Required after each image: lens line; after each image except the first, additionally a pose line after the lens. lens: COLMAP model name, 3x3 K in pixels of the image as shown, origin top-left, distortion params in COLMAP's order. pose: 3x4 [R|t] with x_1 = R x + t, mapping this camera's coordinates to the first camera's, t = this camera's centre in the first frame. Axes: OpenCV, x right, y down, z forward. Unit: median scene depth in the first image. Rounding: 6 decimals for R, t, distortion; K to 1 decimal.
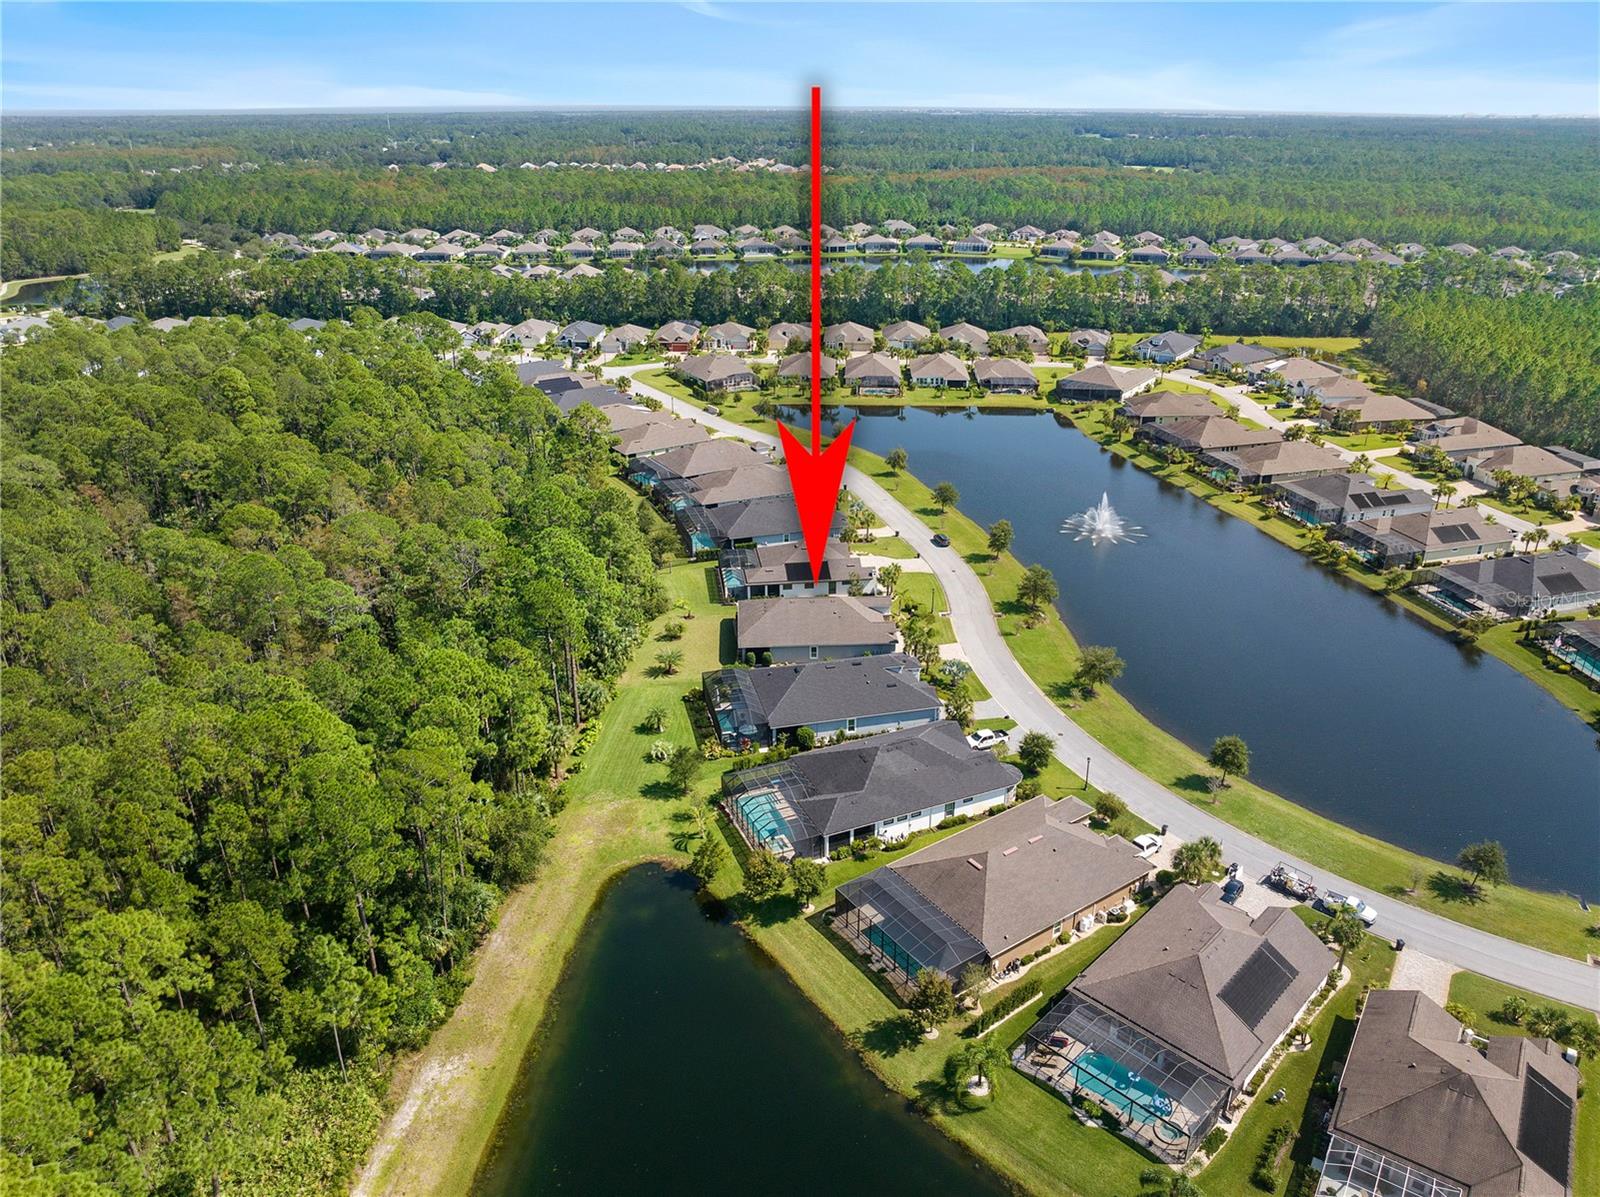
lens RADIAL K [[1085.4, 0, 800.0], [0, 1085.4, 598.5], [0, 0, 1]] dist [-0.038768, -0.007471]
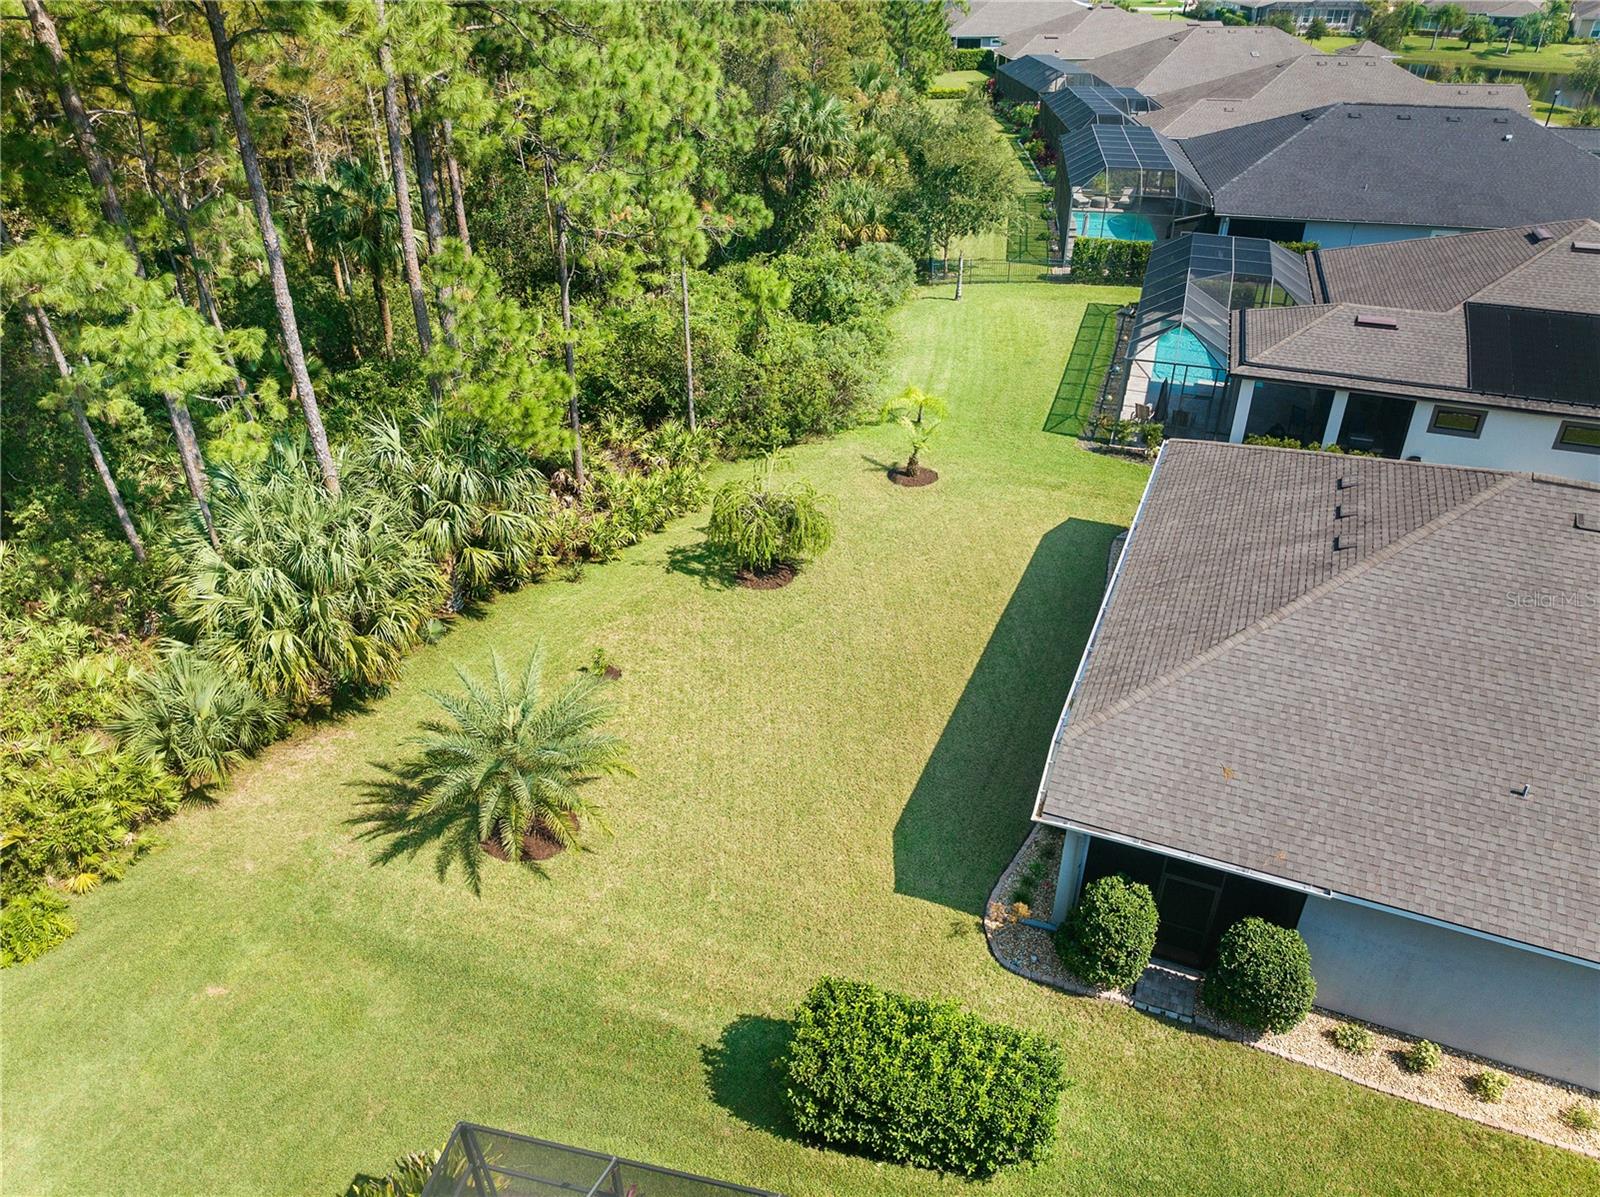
lens RADIAL K [[1085.4, 0, 800.0], [0, 1085.4, 598.5], [0, 0, 1]] dist [-0.038768, -0.007471]
pose [[0.890727, 0.230796, -0.391584, -0.033699], [-0.166603, 0.967317, 0.191159, 0.002982], [0.422904, -0.105032, 0.900067, 0.776535]]
